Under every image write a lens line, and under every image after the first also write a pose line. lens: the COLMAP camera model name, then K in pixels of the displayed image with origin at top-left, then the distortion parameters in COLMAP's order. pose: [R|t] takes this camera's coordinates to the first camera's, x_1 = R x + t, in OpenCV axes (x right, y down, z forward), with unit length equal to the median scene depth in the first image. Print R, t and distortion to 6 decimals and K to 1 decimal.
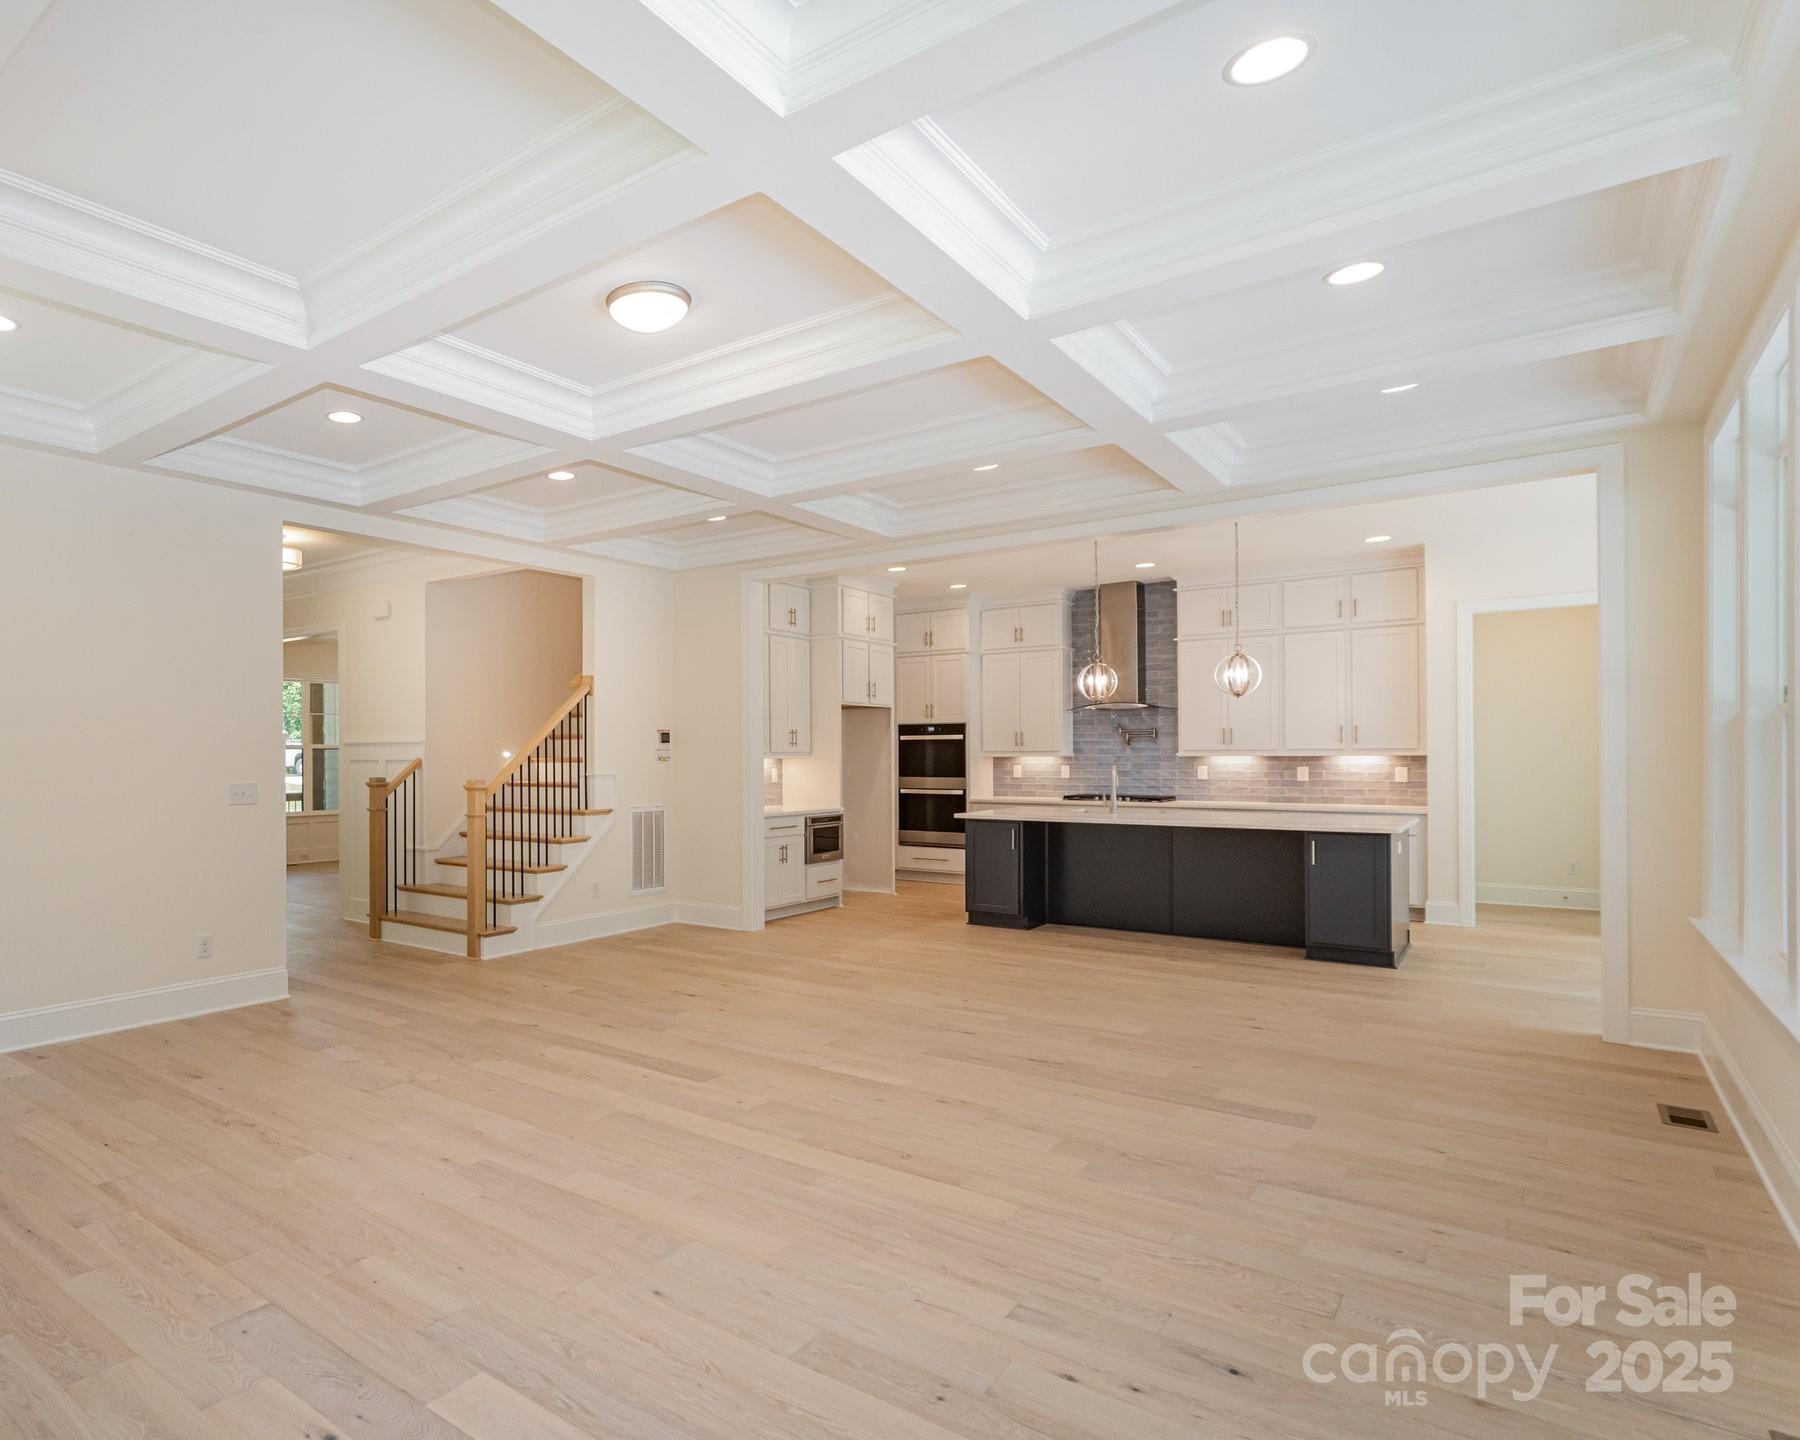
lens RADIAL K [[961.4, 0, 900.3], [0, 961.4, 752.2], [0, 0, 1]] dist [-0.009932, -0.001375]
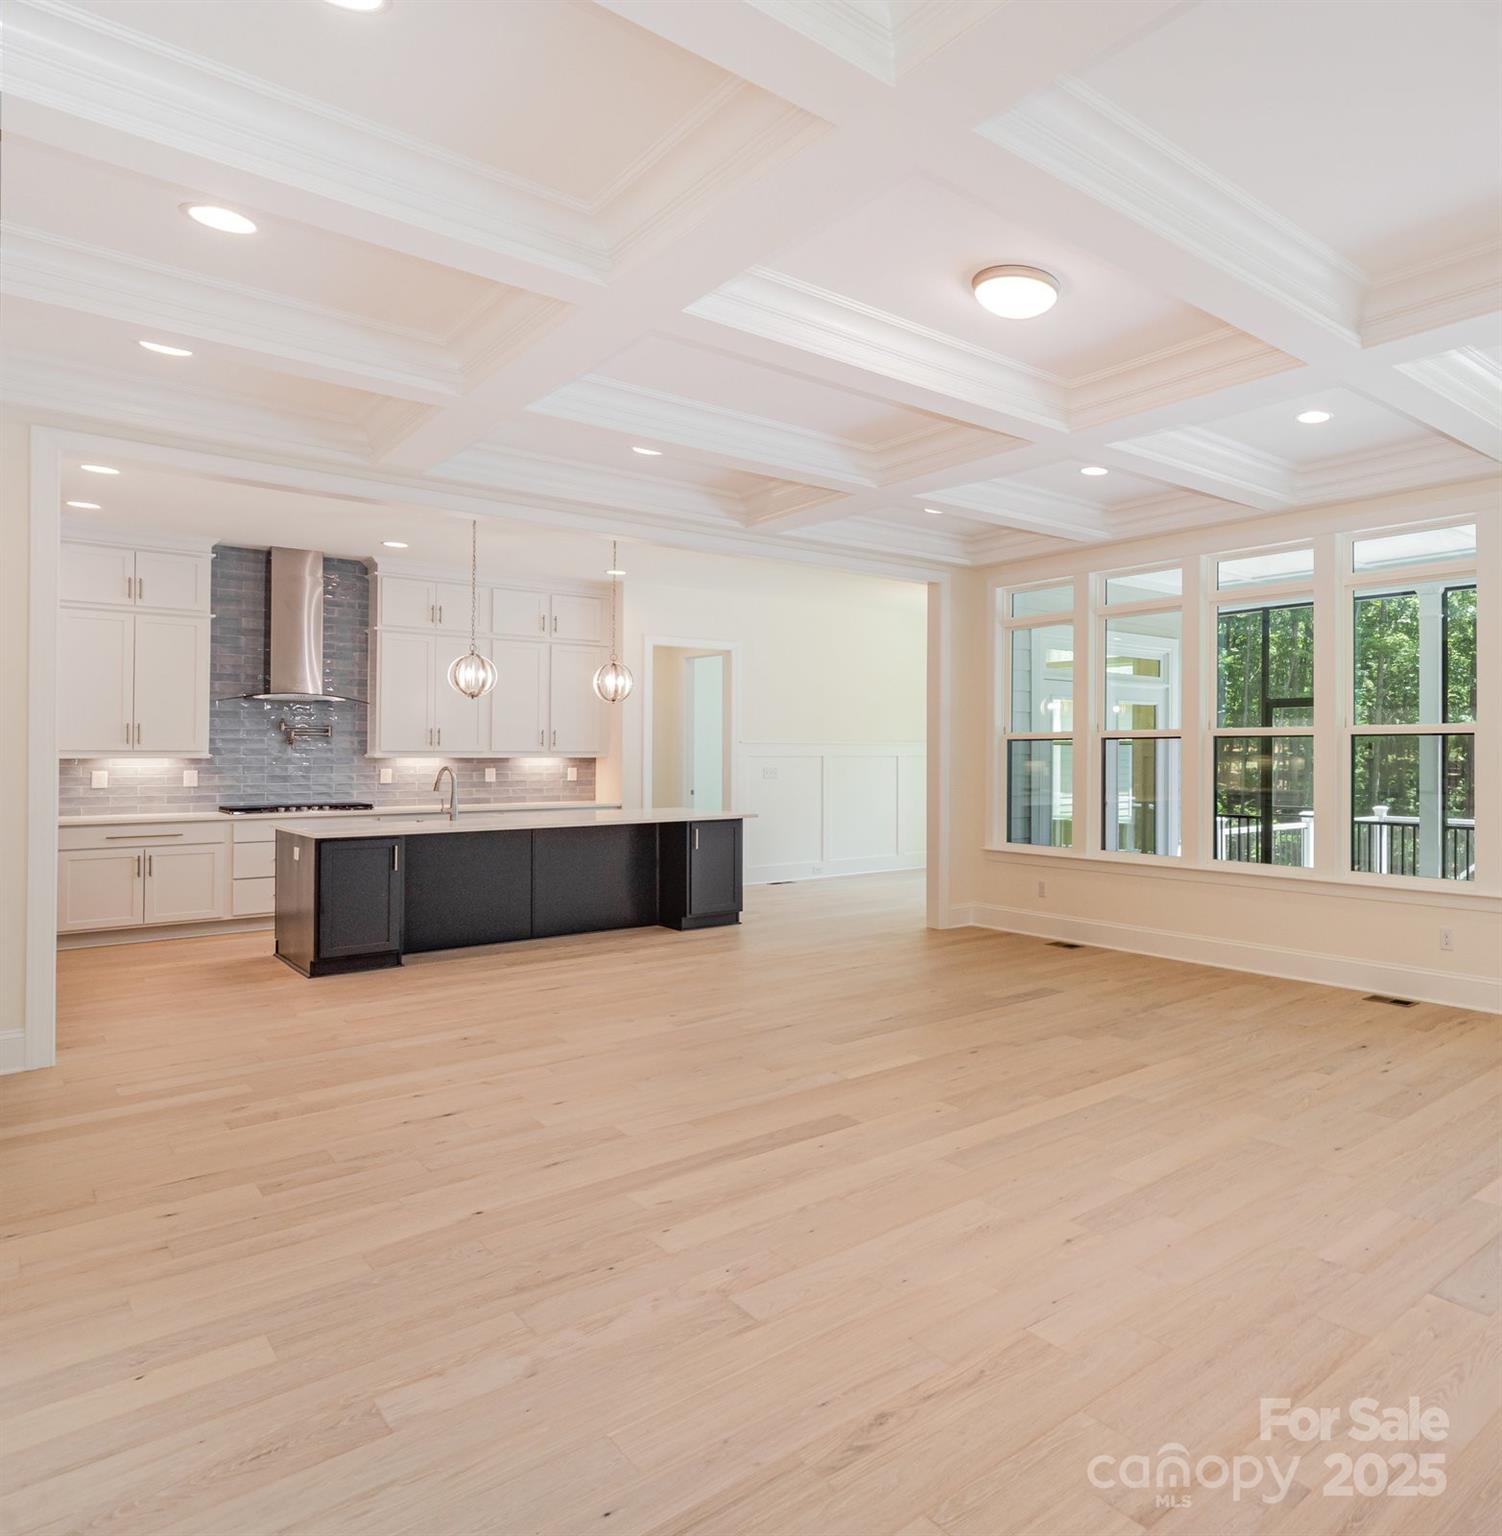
lens RADIAL K [[1034.4, 0, 750.4], [0, 1034.4, 744.8], [0, 0, 1]] dist [-0.003079, -0.008831]
pose [[0.319438, 0.014406, 0.947498, -0.577268], [-0.003961, 0.999896, -0.013867, 0.004537], [-0.947599, 0.000677, 0.319462, 0.398784]]
